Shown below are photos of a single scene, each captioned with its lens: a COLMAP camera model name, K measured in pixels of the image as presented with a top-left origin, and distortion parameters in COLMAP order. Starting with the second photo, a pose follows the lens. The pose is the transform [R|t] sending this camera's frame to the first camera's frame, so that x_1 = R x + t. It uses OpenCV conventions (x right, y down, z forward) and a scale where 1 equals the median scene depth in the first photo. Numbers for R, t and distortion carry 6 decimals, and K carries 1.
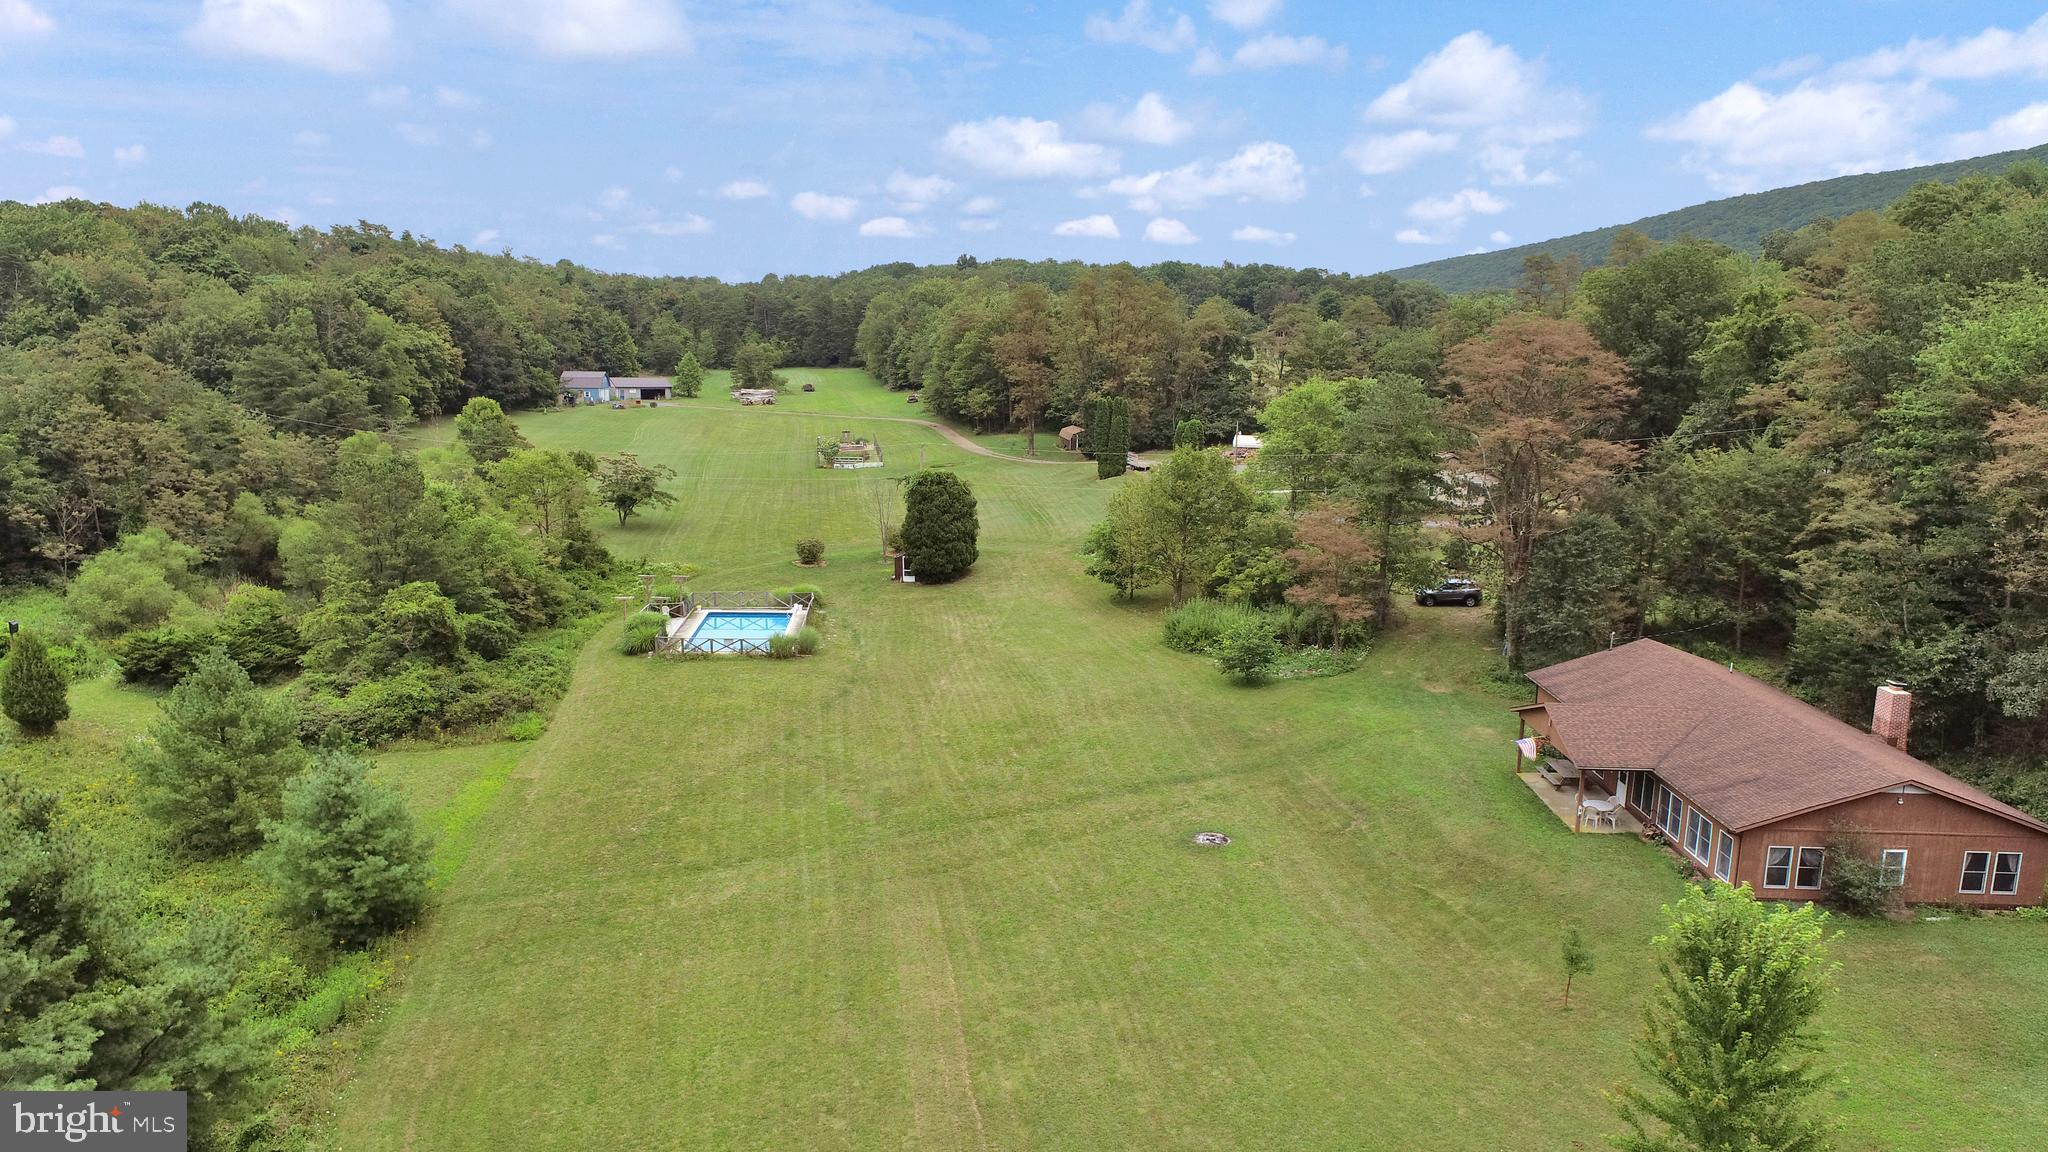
lens RADIAL K [[1390.8, 0, 1028.2], [0, 1390.8, 569.2], [0, 0, 1]] dist [-0.011297, 0.004472]
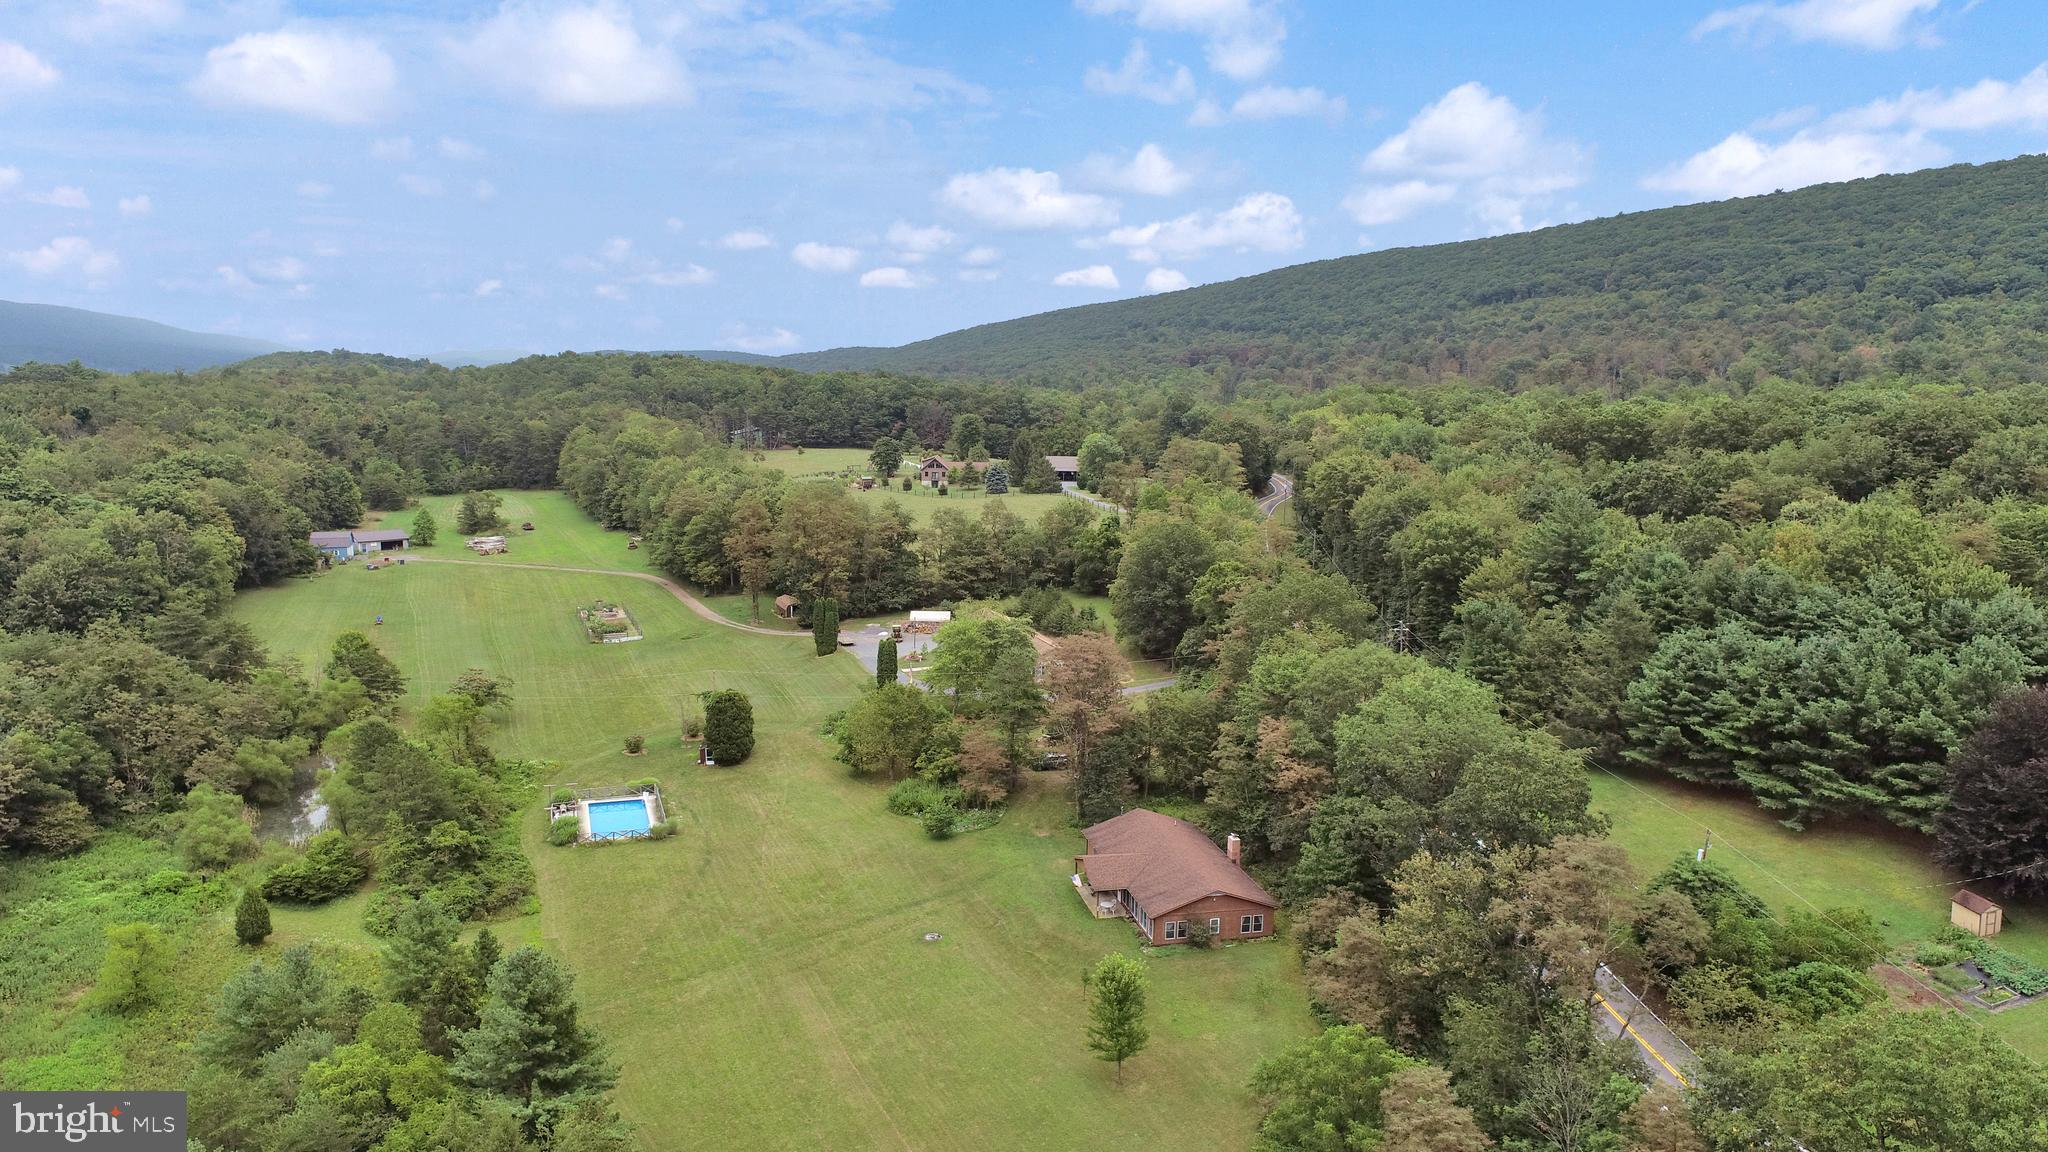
lens RADIAL K [[1390.8, 0, 1030.1], [0, 1390.8, 579.2], [0, 0, 1]] dist [-0.011297, 0.004472]
pose [[0.967959, -0.044915, 0.247059, -0.158764], [0.047157, 0.998882, -0.003162, -0.239601], [-0.246641, 0.014712, 0.968995, -0.774142]]
